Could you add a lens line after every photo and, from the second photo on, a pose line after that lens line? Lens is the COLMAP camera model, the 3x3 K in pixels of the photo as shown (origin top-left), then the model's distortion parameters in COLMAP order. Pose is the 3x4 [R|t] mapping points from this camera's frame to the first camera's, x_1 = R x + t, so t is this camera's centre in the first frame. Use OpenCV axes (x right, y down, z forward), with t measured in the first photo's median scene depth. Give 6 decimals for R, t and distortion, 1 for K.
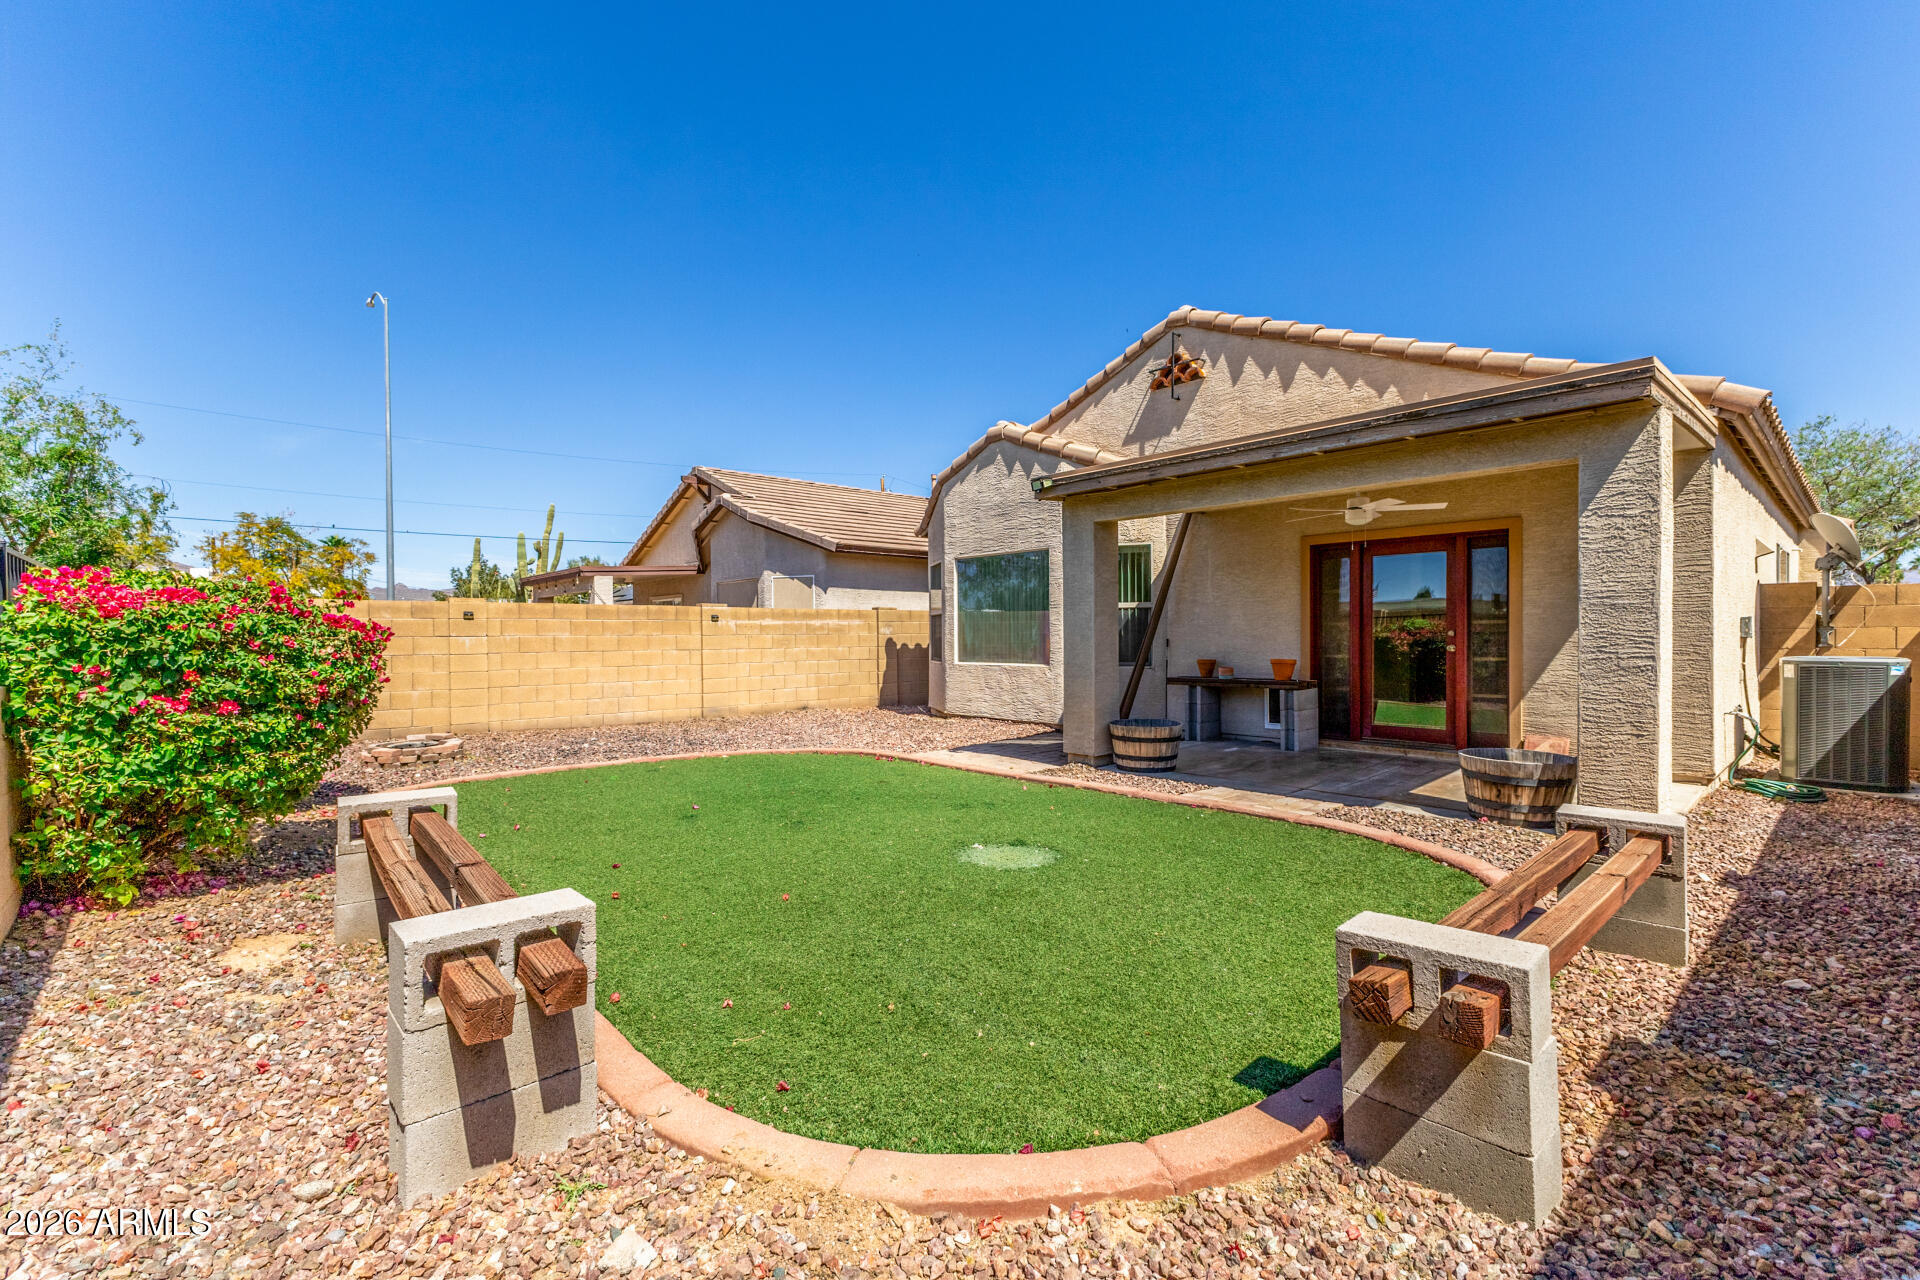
lens RADIAL K [[830.8, 0, 960.0], [0, 830.8, 640.0], [0, 0, 1]] dist [0.007414, 0.000249]
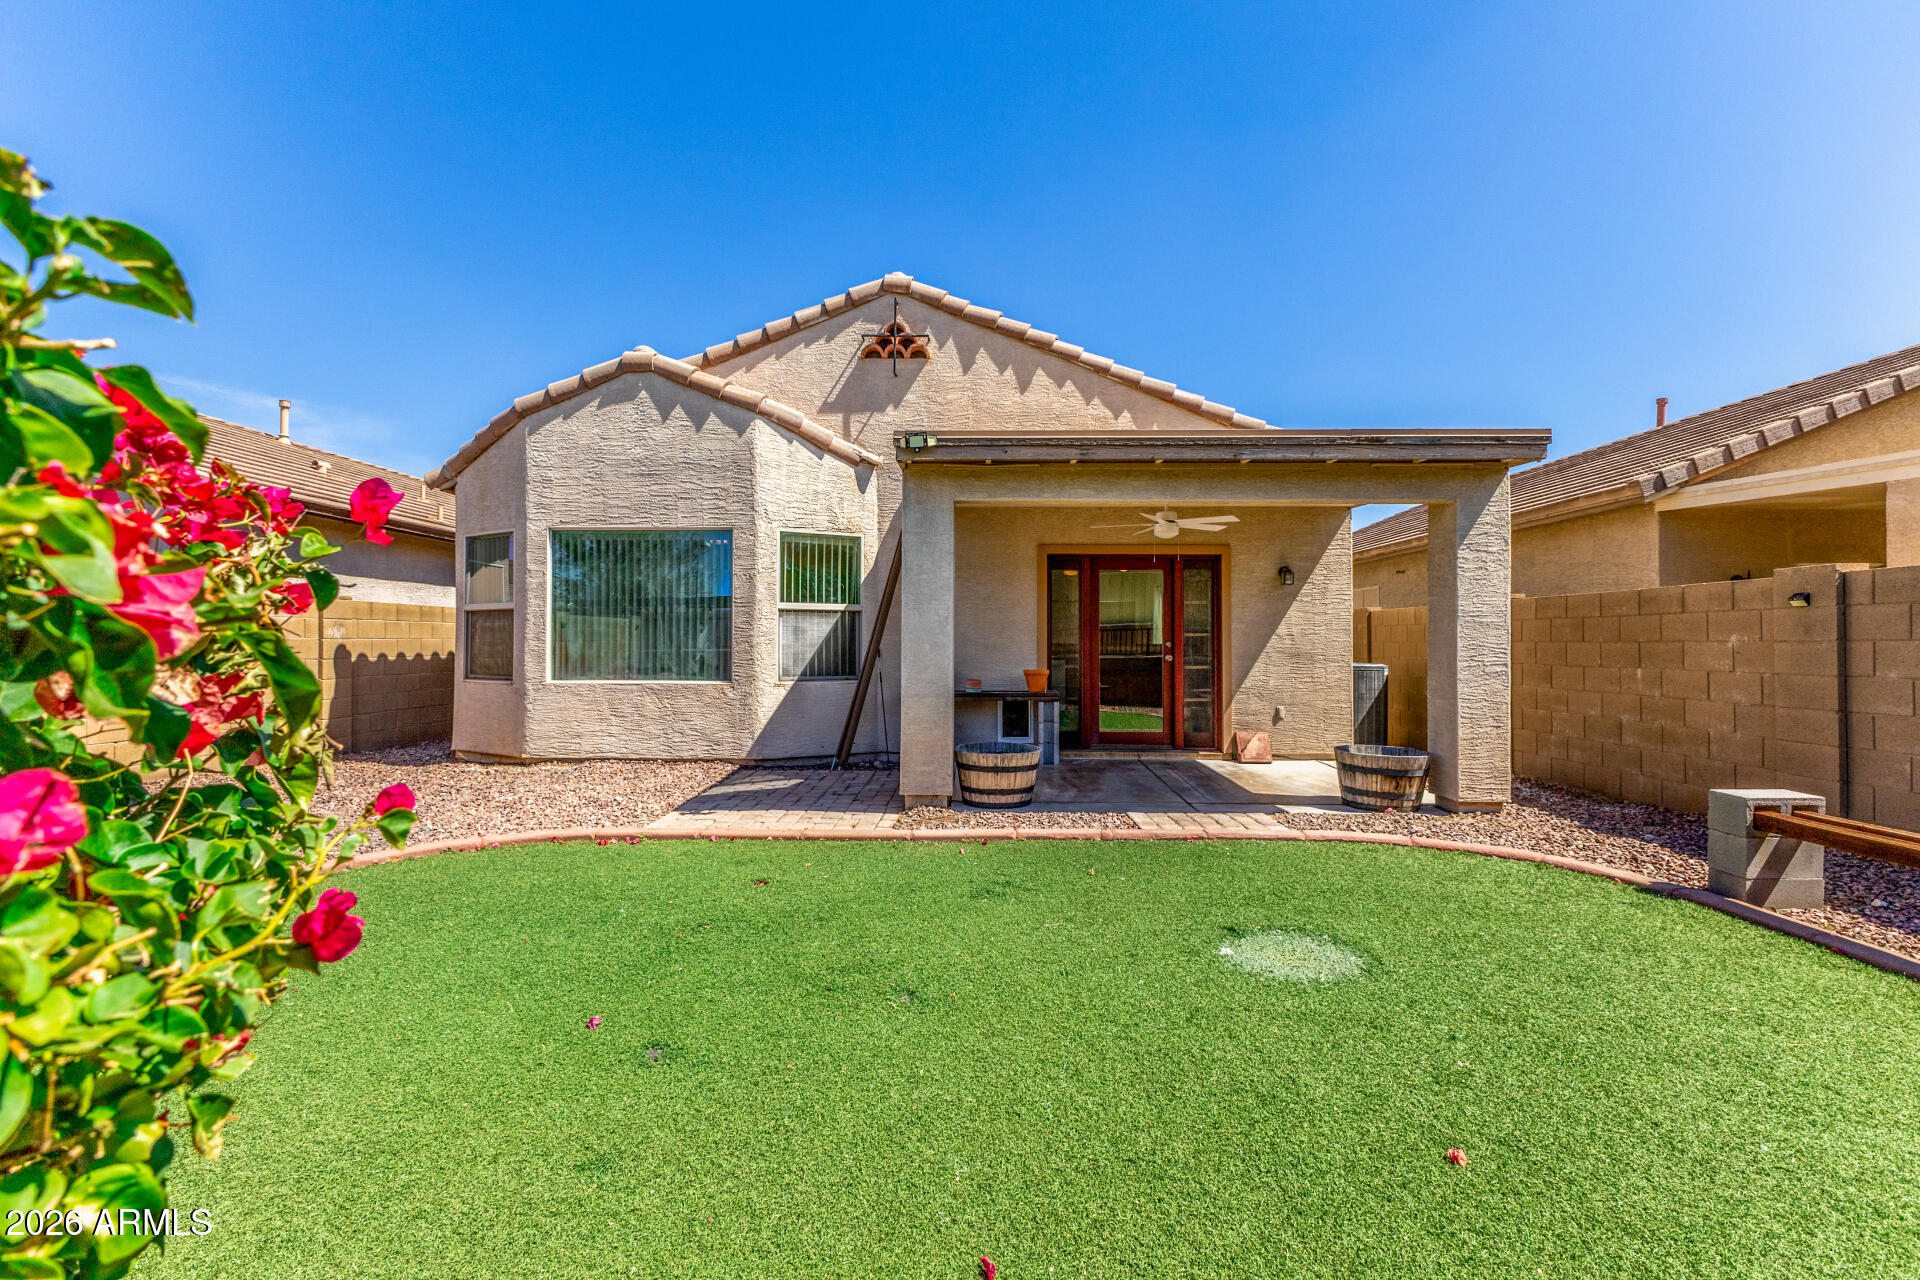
lens RADIAL K [[827.9, 0, 962.4], [0, 827.9, 635.2], [0, 0, 1]] dist [0.010487, -0.004112]
pose [[0.692174, 0.017075, 0.721529, -0.354251], [-0.003658, 0.999790, -0.020151, 0.002607], [-0.721722, 0.011309, 0.692091, 0.389687]]
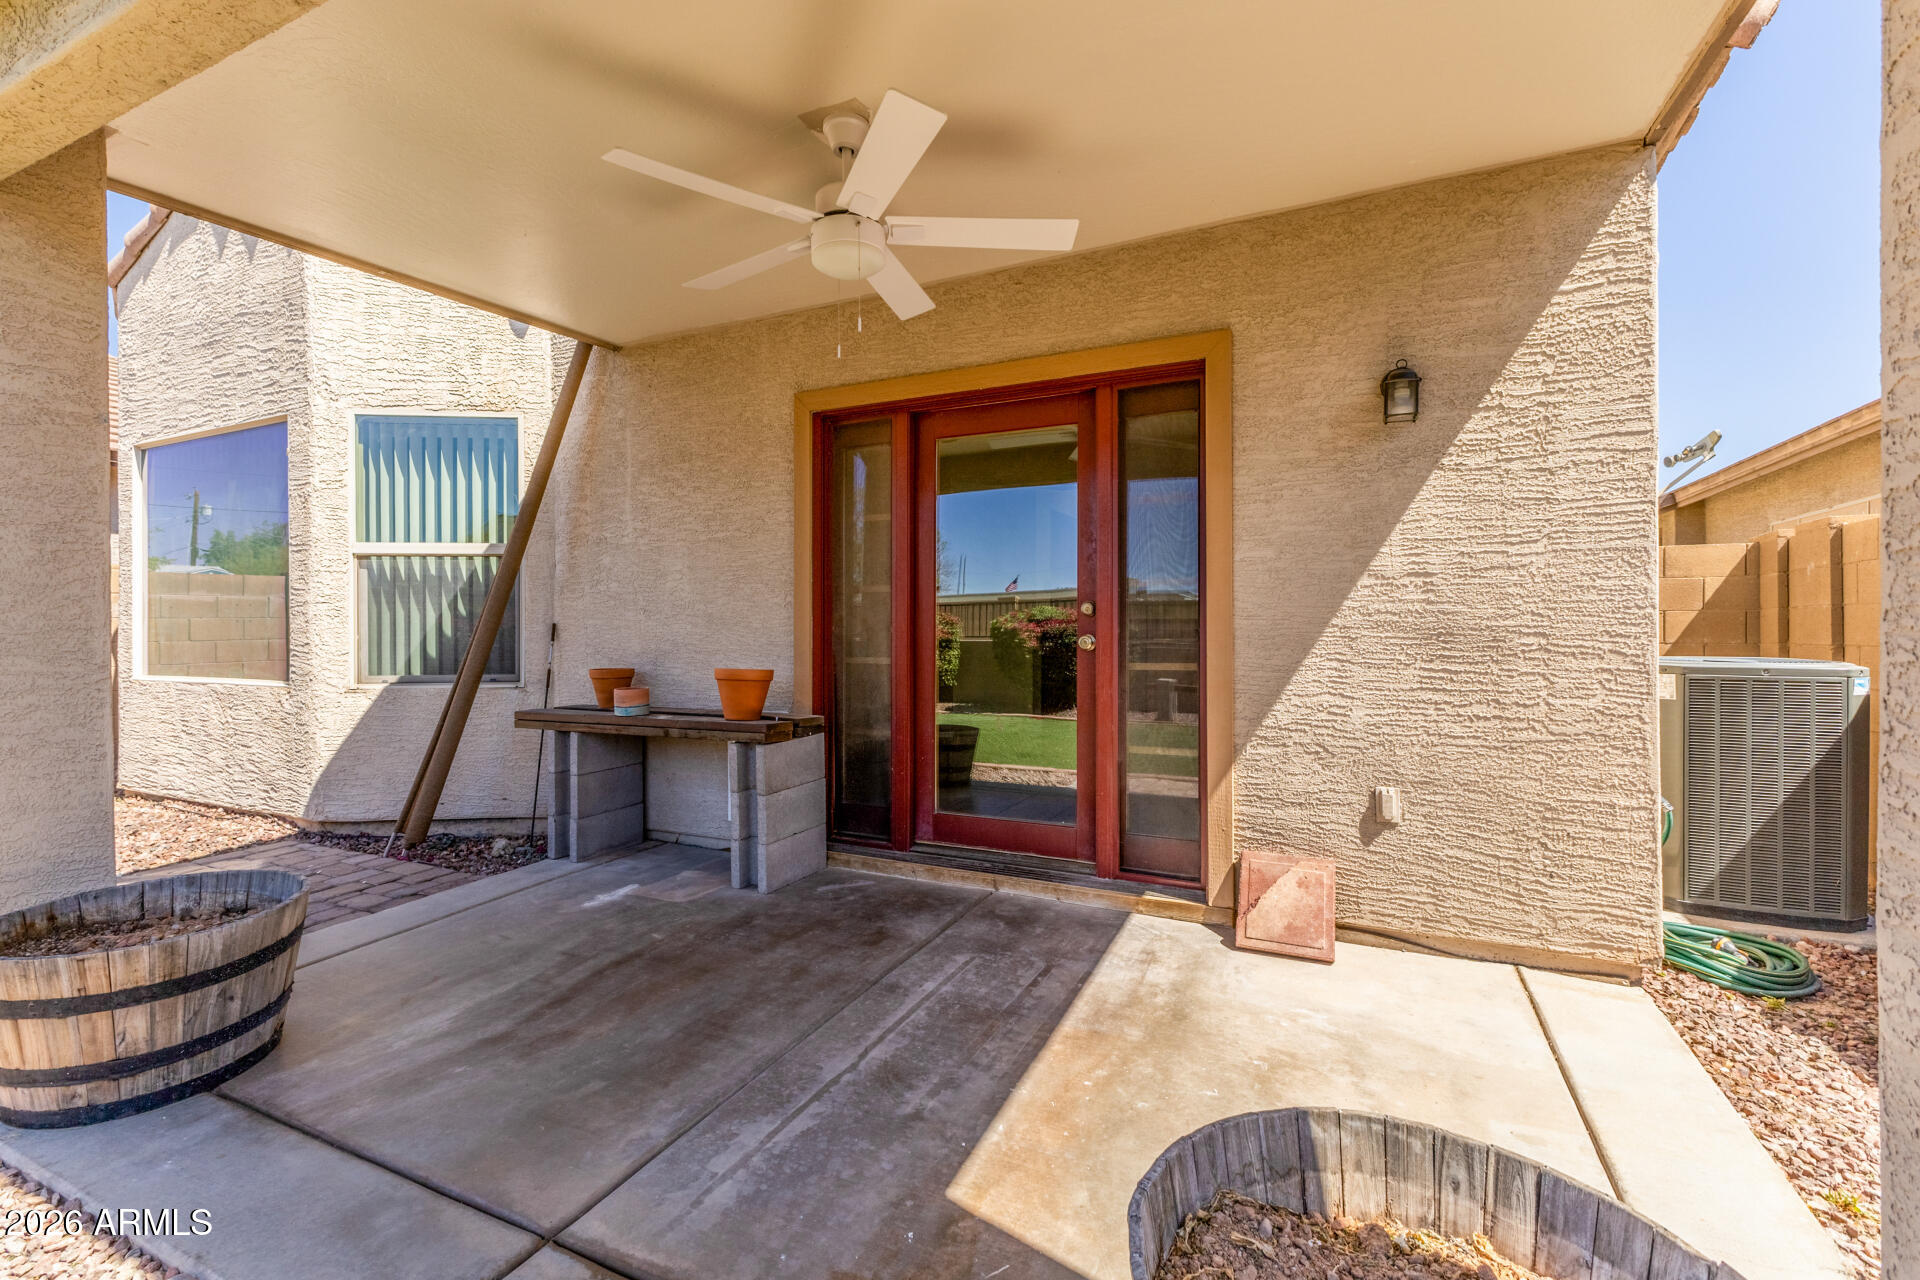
lens RADIAL K [[827.9, 0, 962.4], [0, 827.9, 635.2], [0, 0, 1]] dist [0.010487, -0.004112]
pose [[0.925284, 0.001916, 0.379271, 0.324243], [-0.001672, 0.999998, -0.000973, 0.005898], [-0.379272, 0.000266, 0.925285, 0.553939]]
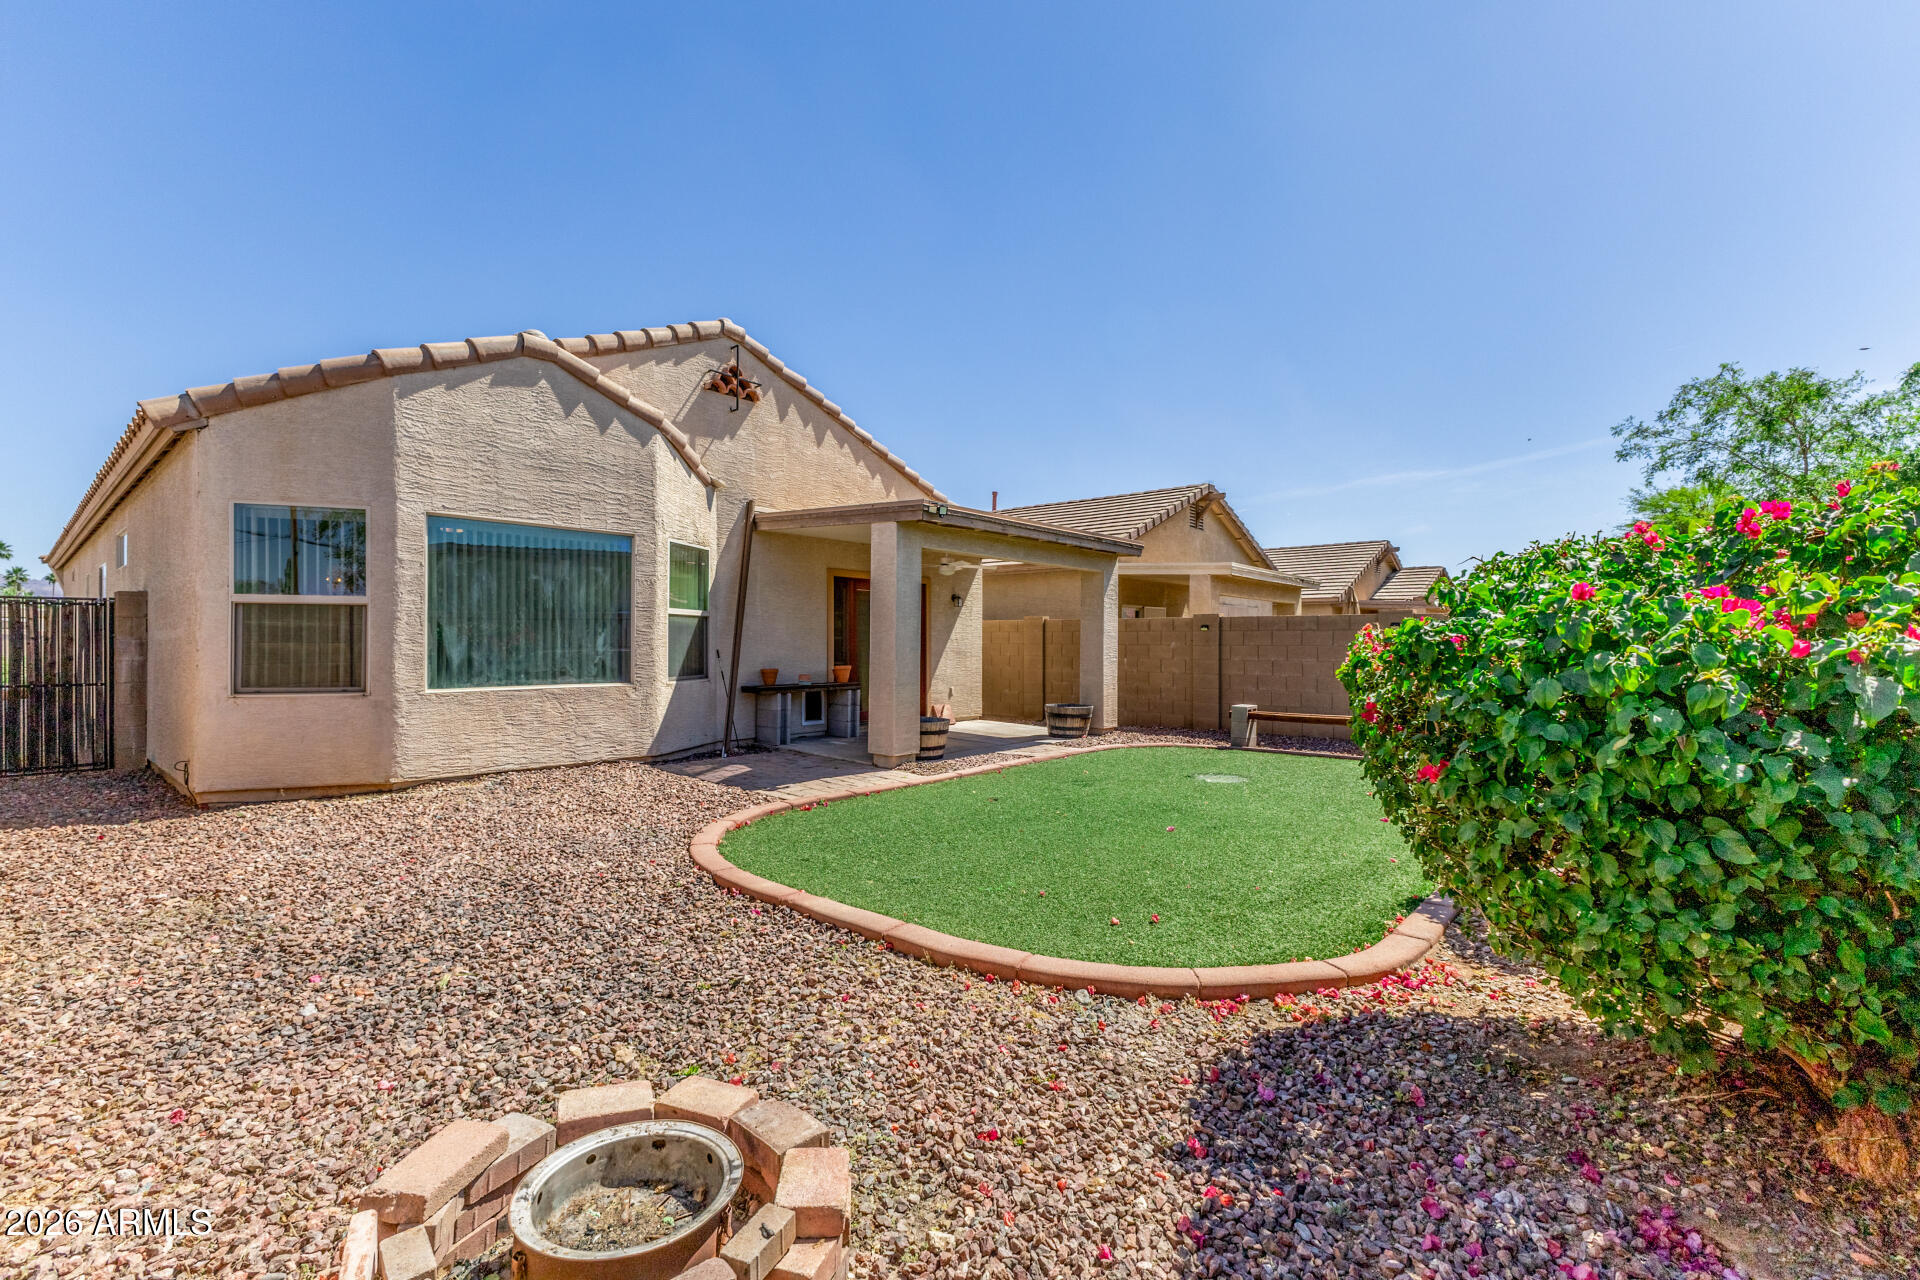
lens RADIAL K [[827.9, 0, 962.4], [0, 827.9, 635.2], [0, 0, 1]] dist [0.010487, -0.004112]
pose [[-0.114695, 0.014129, 0.993300, -0.853940], [-0.000474, 0.999898, -0.014277, -0.004974], [-0.993401, -0.002108, -0.114676, 0.940877]]
